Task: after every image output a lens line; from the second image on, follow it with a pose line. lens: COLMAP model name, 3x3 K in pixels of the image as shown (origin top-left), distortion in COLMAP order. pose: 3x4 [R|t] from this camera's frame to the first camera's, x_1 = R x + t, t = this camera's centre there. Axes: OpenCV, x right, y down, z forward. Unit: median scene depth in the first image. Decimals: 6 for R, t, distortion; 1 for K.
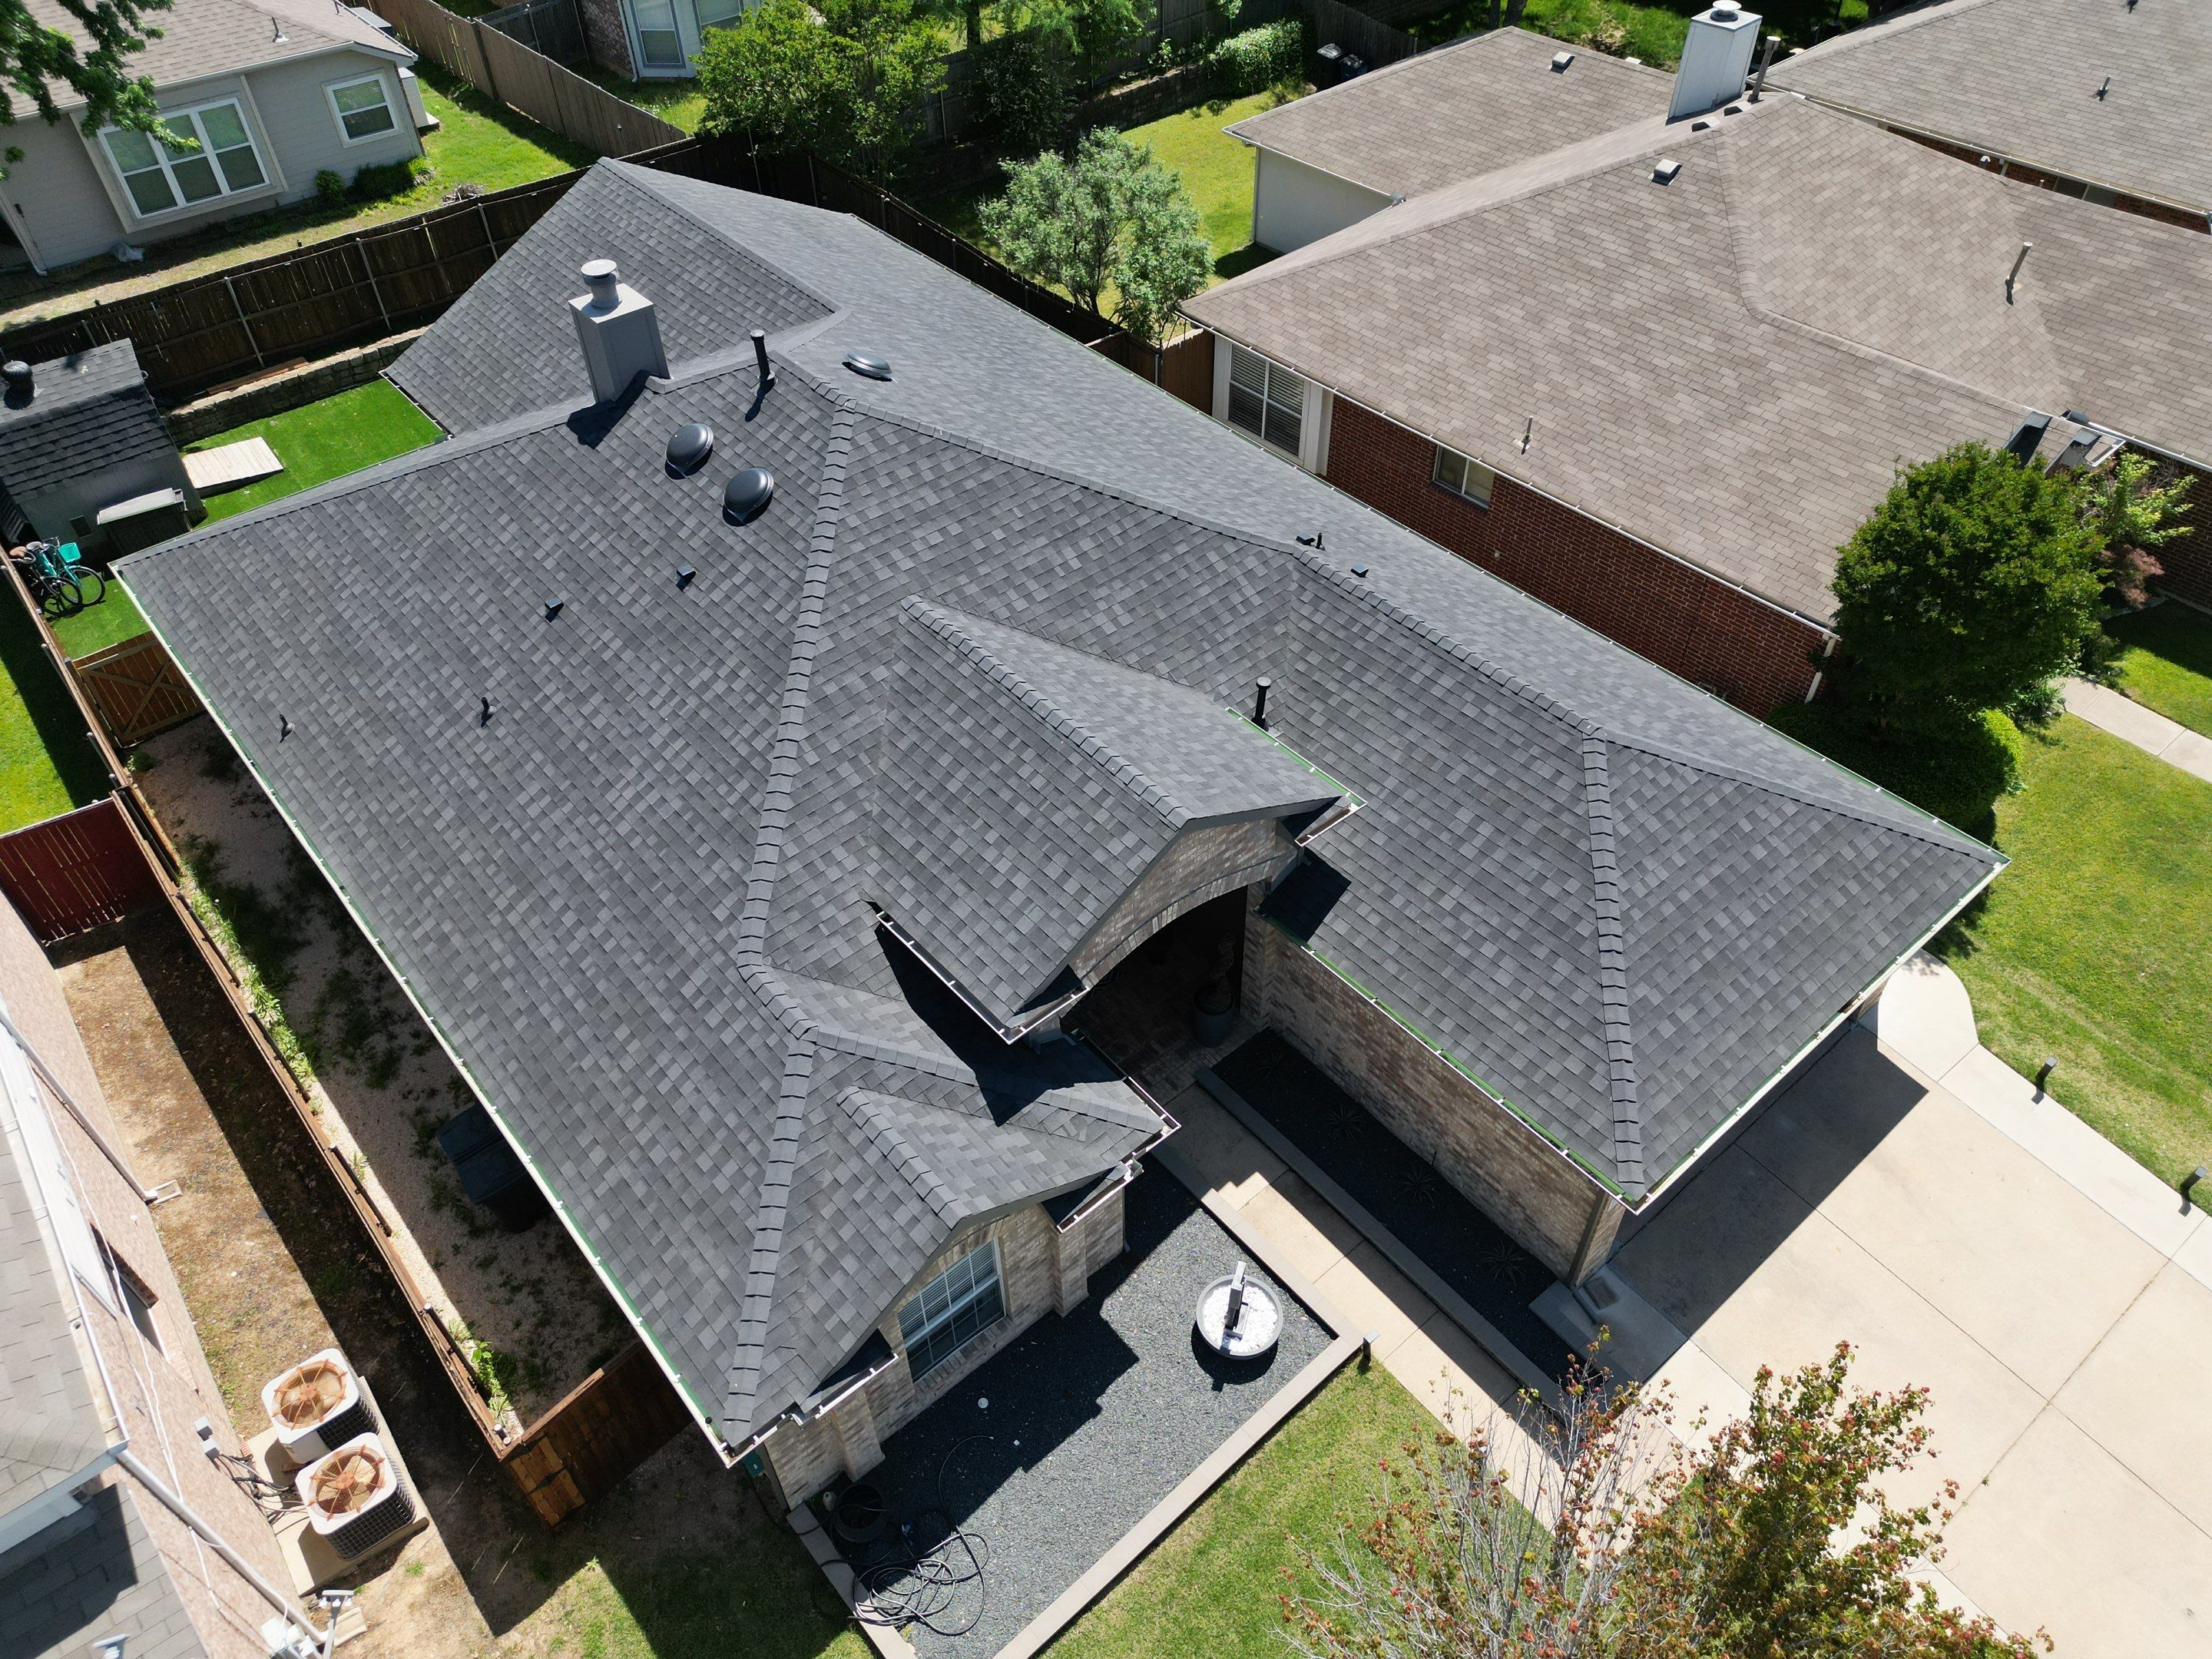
lens RADIAL K [[1560.7, 0, 1106.8], [0, 1560.7, 836.4], [0, 0, 1]] dist [0.042367, -0.026576]
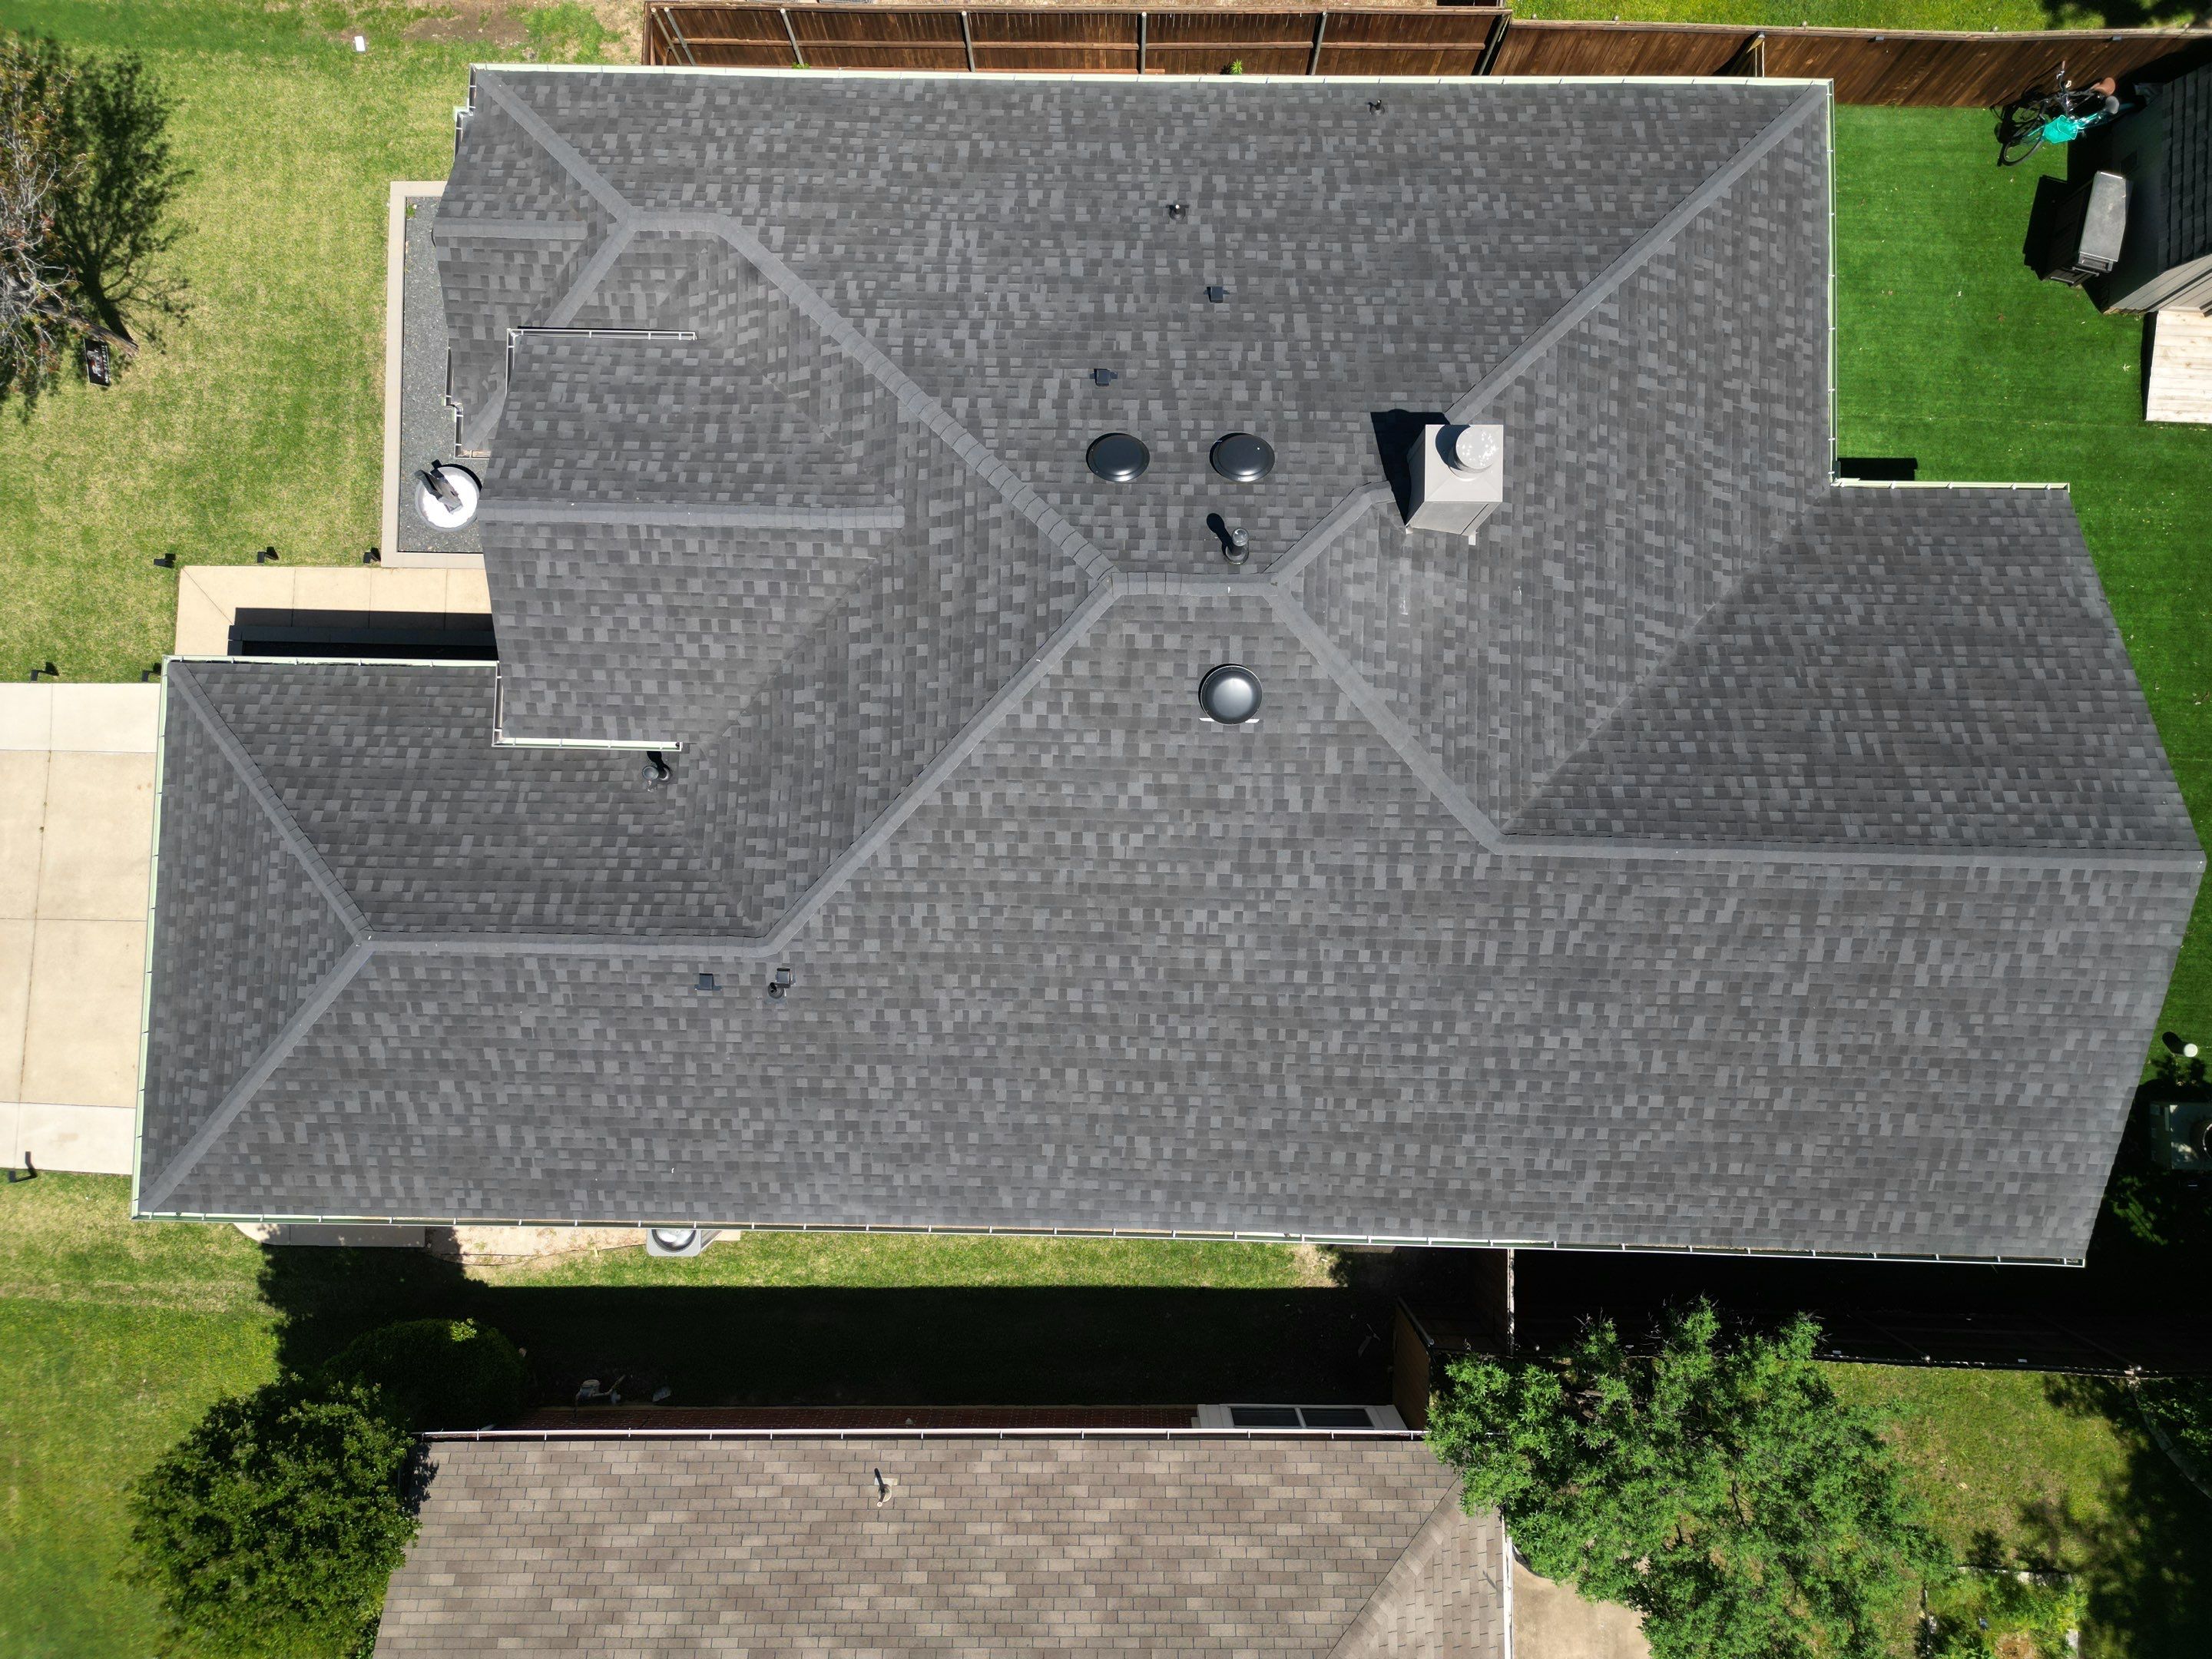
lens RADIAL K [[1586.6, 0, 1106.0], [0, 1586.6, 829.5], [0, 0, 1]] dist [0.079178, -0.118931]
pose [[-0.663191, 0.747981, -0.026502, -0.037725], [-0.510162, -0.425855, 0.747249, -1.014858], [0.547642, 0.509090, 0.664015, 0.493840]]
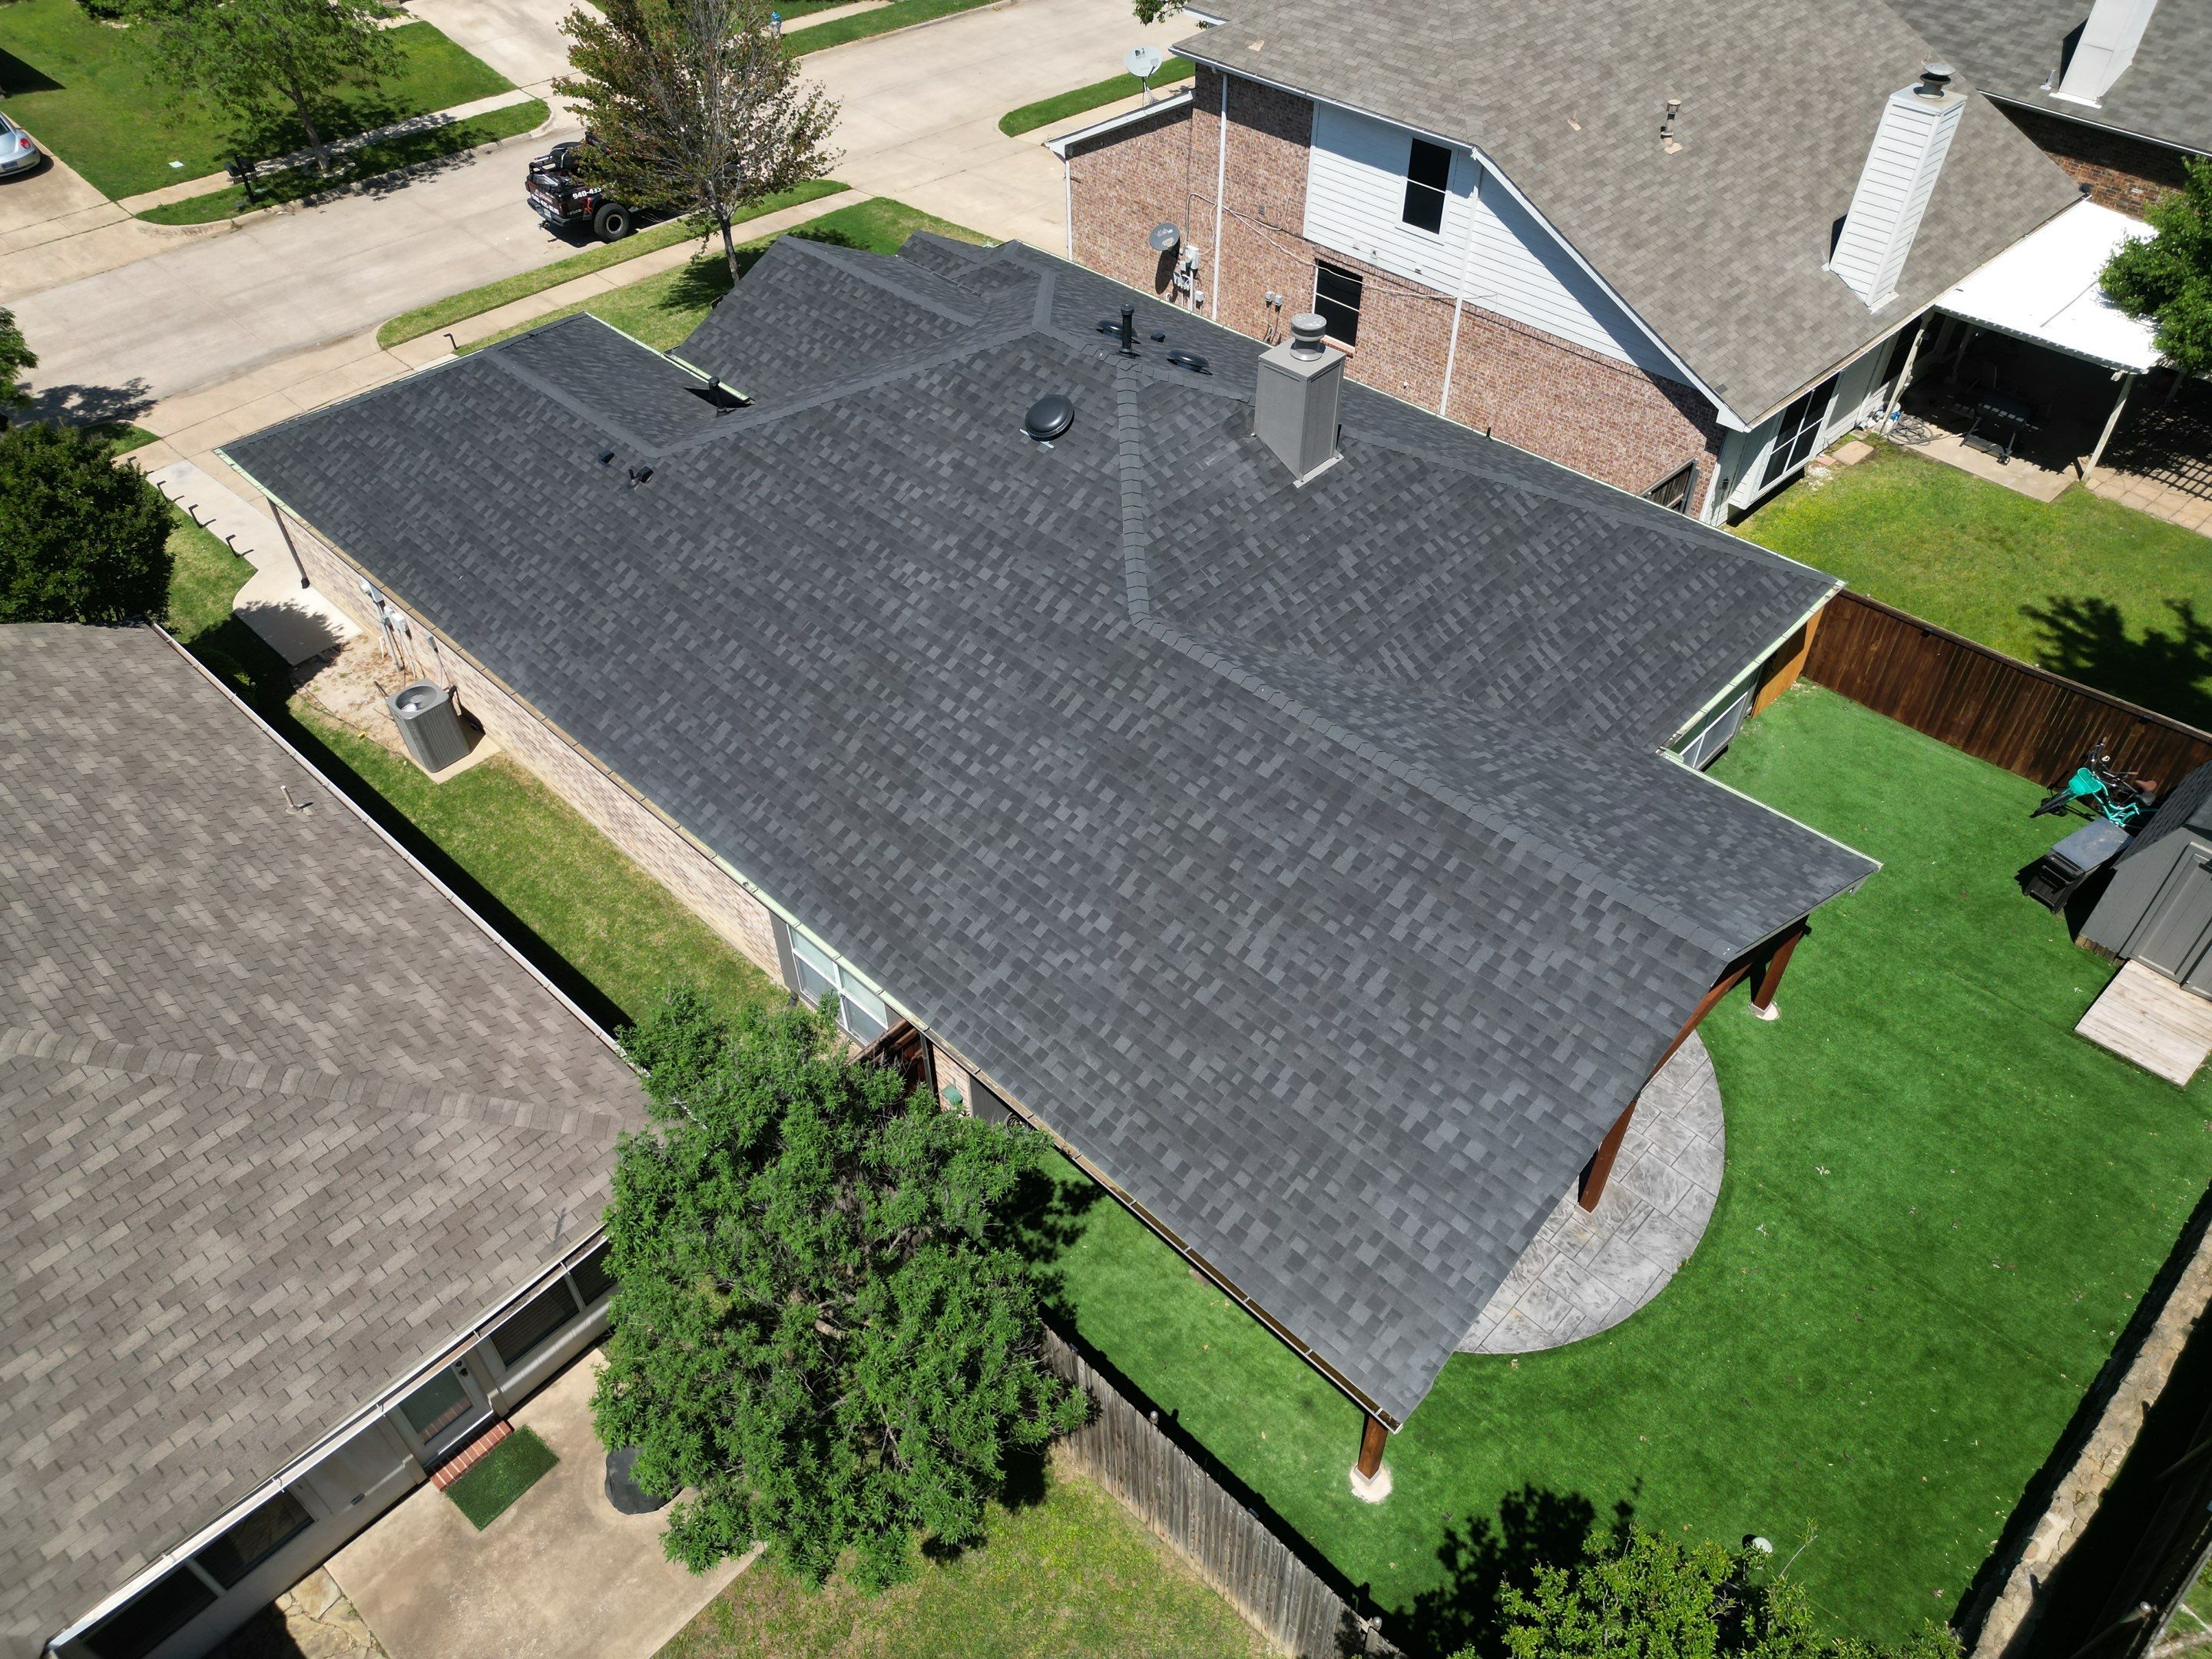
lens RADIAL K [[1550.4, 0, 1106.0], [0, 1550.4, 829.5], [0, 0, 1]] dist [0.068124, -0.046362]
pose [[-0.995015, 0.082506, -0.056013, -0.125568], [-0.054517, 0.020276, 0.998307, -1.433435], [0.083502, 0.996384, -0.015677, 1.441532]]
